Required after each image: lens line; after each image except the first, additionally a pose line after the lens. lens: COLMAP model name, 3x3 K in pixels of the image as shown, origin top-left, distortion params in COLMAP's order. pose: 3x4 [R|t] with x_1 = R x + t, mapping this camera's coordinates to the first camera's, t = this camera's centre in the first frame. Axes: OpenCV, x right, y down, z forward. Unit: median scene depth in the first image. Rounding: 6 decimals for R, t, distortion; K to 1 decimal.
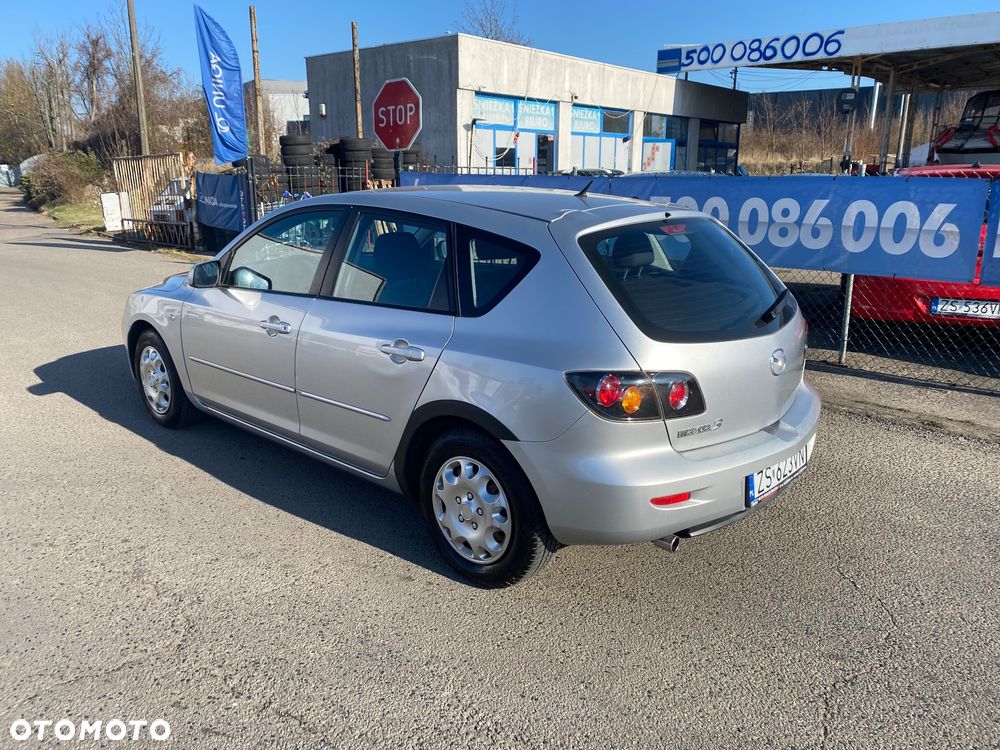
lens RADIAL K [[764.0, 0, 488.4], [0, 764.0, 369.1], [0, 0, 1]] dist [0.019001, -0.007426]
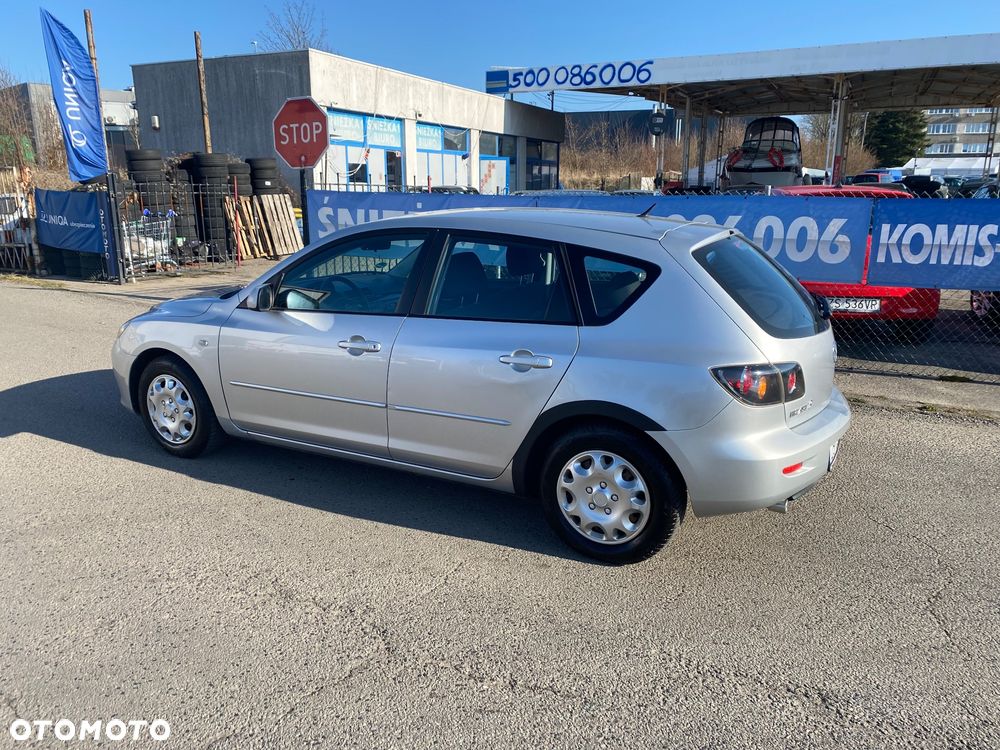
lens RADIAL K [[764.0, 0, 488.6], [0, 764.0, 374.3], [0, 0, 1]] dist [0.019001, -0.007426]
pose [[0.968497, -0.059348, 0.241850, -0.079182], [0.062020, 0.998069, -0.003445, -0.000531], [-0.241178, 0.018336, 0.970308, -0.009589]]
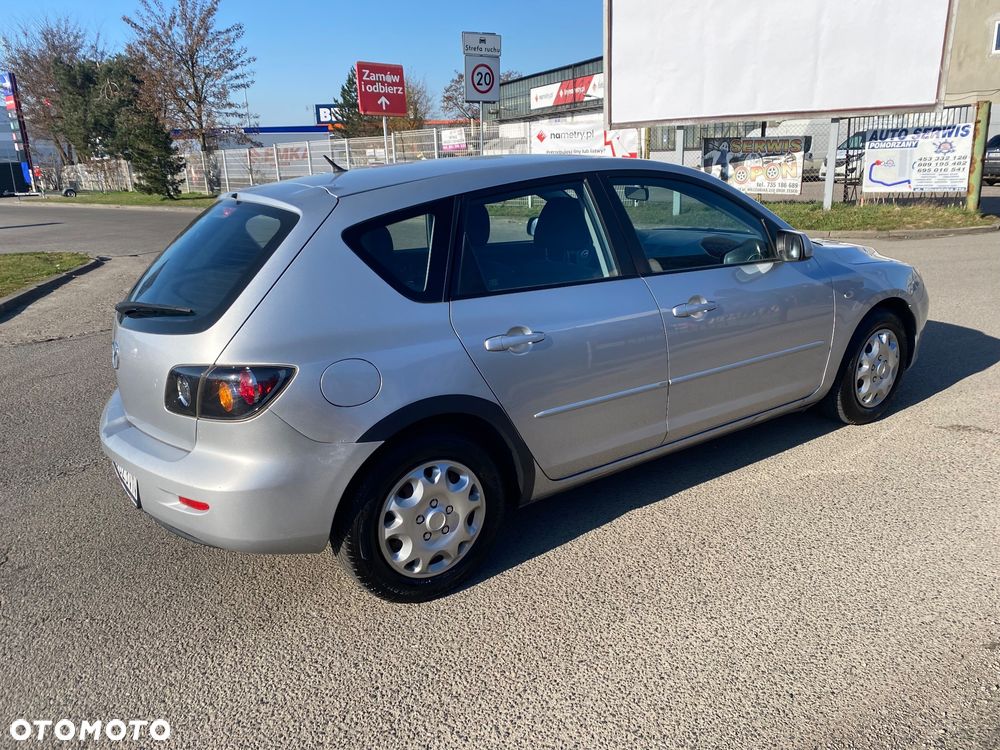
lens RADIAL K [[764.0, 0, 490.4], [0, 764.0, 374.5], [0, 0, 1]] dist [0.019001, -0.007426]
pose [[-0.216337, 0.286655, -0.933289, 0.204348], [-0.205023, 0.921273, 0.330488, -0.069286], [0.954549, 0.262842, -0.140535, 0.275617]]
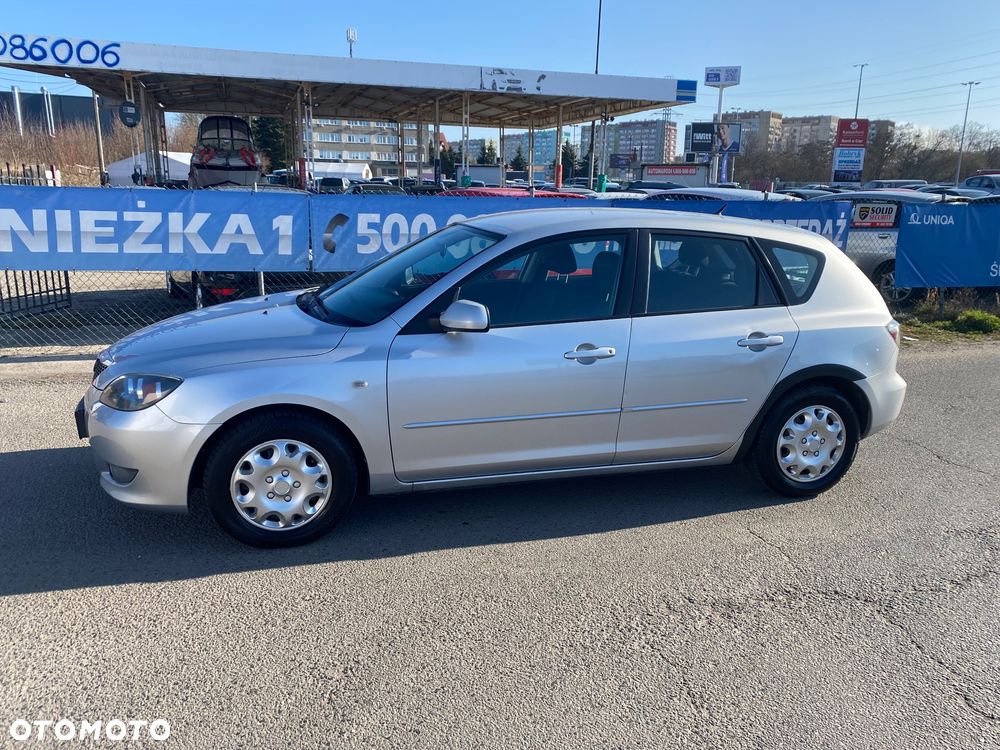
lens RADIAL K [[764.0, 0, 493.7], [0, 764.0, 372.5], [0, 0, 1]] dist [0.019001, -0.007426]
pose [[0.521431, -0.190119, 0.831844, -0.256019], [0.197114, 0.975333, 0.099356, -0.033883], [-0.830214, 0.112161, 0.546044, 0.124953]]
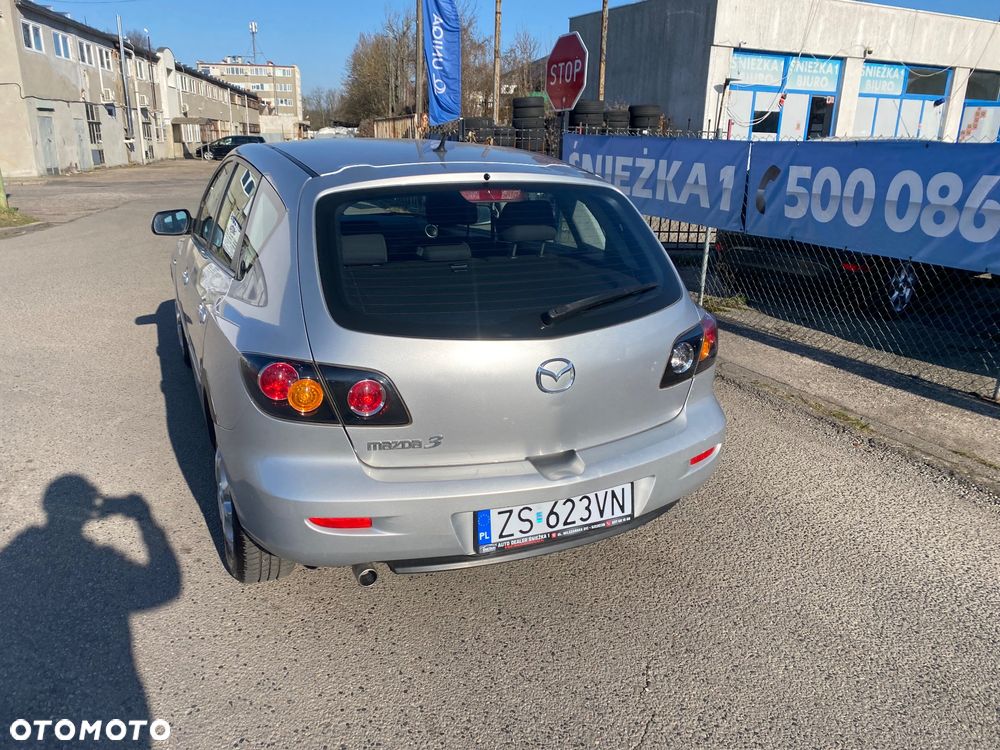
lens RADIAL K [[764.0, 0, 487.2], [0, 764.0, 373.3], [0, 0, 1]] dist [0.019001, -0.007426]
pose [[0.920546, 0.131391, -0.367875, 0.103149], [-0.114966, 0.991153, 0.066321, -0.009383], [0.373335, -0.018759, 0.927507, 0.046785]]
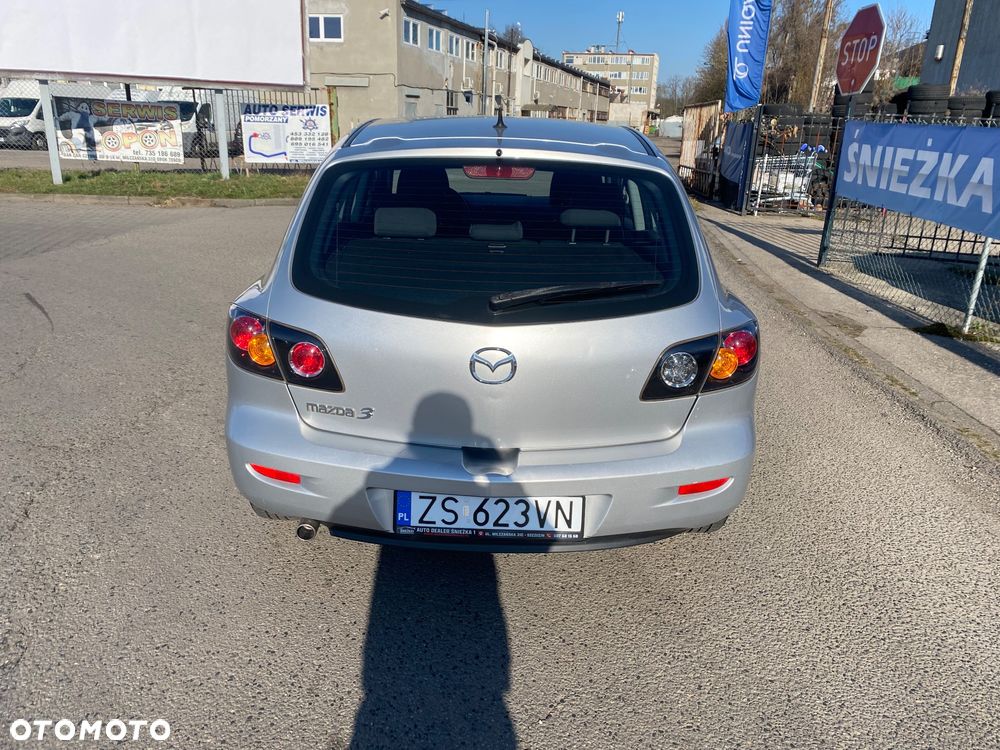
lens RADIAL K [[764.0, 0, 493.4], [0, 764.0, 374.0], [0, 0, 1]] dist [0.019001, -0.007426]
pose [[0.677169, 0.257973, -0.689124, 0.151139], [-0.217209, 0.964877, 0.147761, -0.018528], [0.703038, 0.049625, 0.709419, 0.086054]]
